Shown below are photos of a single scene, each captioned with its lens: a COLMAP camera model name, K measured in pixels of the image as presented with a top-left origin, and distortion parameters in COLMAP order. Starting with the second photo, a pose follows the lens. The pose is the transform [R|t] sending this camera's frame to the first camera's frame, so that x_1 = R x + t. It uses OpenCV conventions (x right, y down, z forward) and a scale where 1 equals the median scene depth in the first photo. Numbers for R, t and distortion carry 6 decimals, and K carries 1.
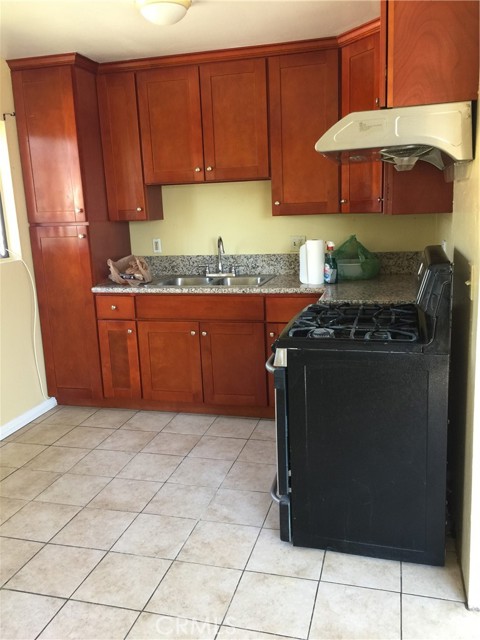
lens RADIAL K [[548.6, 0, 241.4], [0, 548.6, 322.7], [0, 0, 1]] dist [0.080606, -0.105464]
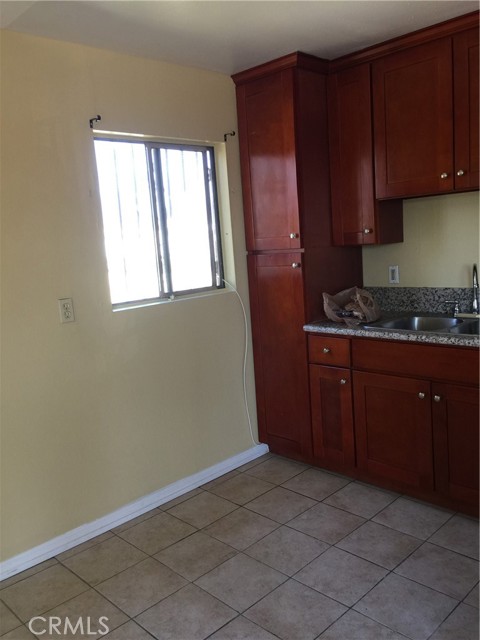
lens RADIAL K [[548.6, 0, 236.0], [0, 548.6, 319.1], [0, 0, 1]] dist [0.080606, -0.105464]
pose [[0.862692, 0.050649, -0.503187, 0.064380], [-0.068945, 0.997462, -0.017802, -0.051546], [0.501008, 0.050050, 0.863994, 0.221386]]
